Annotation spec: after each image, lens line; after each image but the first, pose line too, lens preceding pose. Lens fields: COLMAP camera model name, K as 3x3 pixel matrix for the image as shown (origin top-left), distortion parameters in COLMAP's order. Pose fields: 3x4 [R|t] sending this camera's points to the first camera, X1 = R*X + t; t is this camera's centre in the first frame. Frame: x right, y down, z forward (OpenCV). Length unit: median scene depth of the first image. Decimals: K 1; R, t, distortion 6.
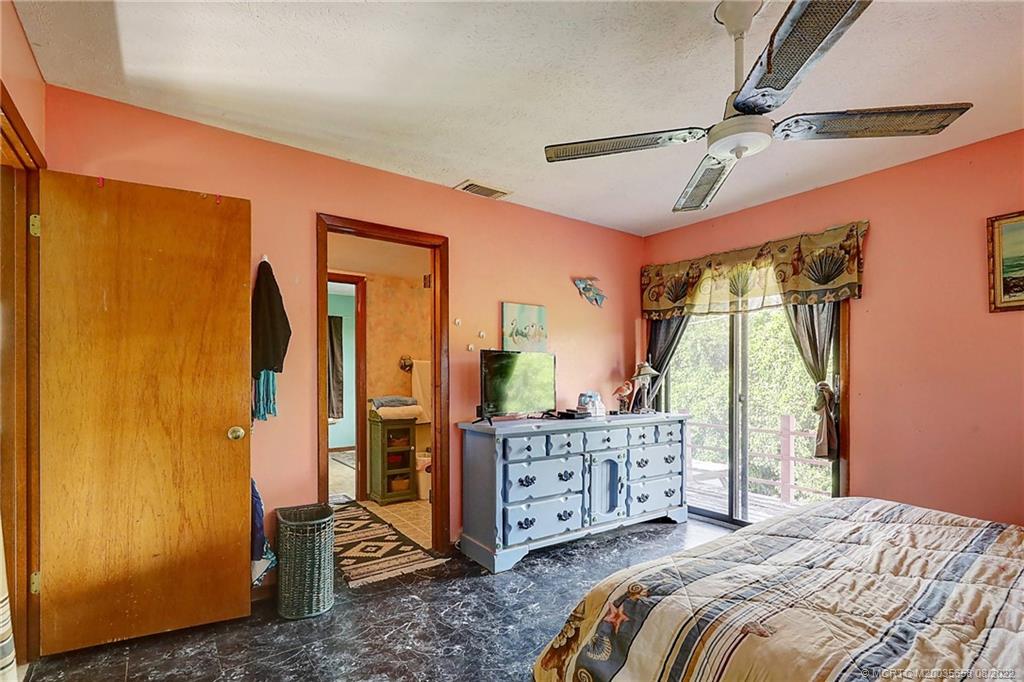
lens RADIAL K [[469.1, 0, 509.0], [0, 469.1, 370.6], [0, 0, 1]] dist [-0.003731, -0.000402]
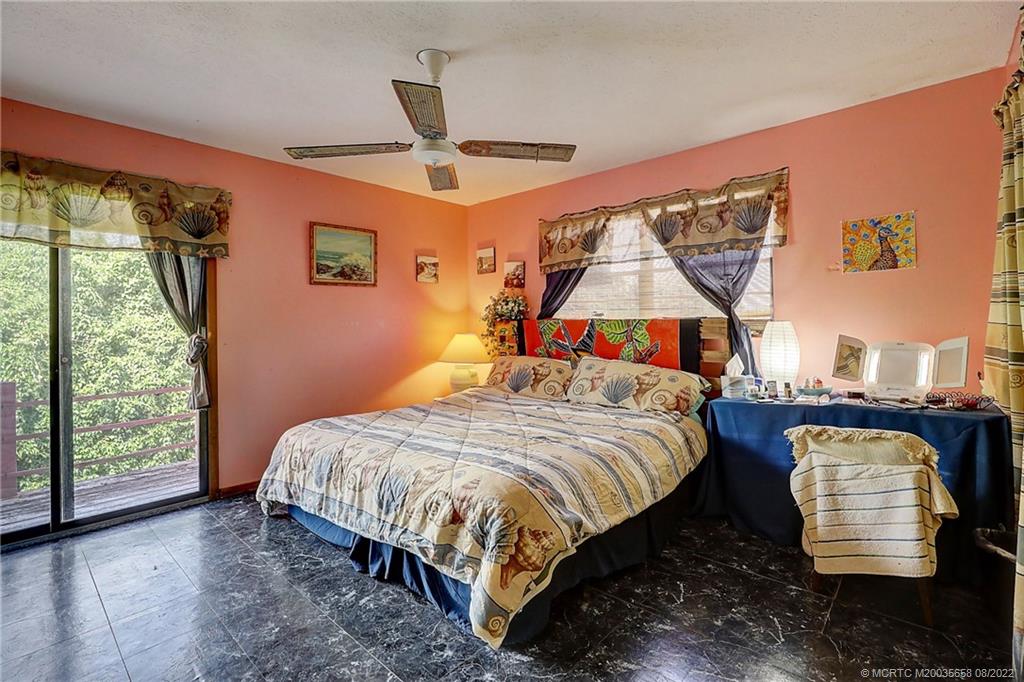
lens RADIAL K [[469.1, 0, 507.0], [0, 469.1, 318.8], [0, 0, 1]] dist [-0.003731, -0.000402]
pose [[-0.190483, 0.010288, 0.981637, -0.455791], [0.001888, 0.999947, -0.010114, 0.001602], [-0.981689, -0.000074, -0.190492, 0.534814]]
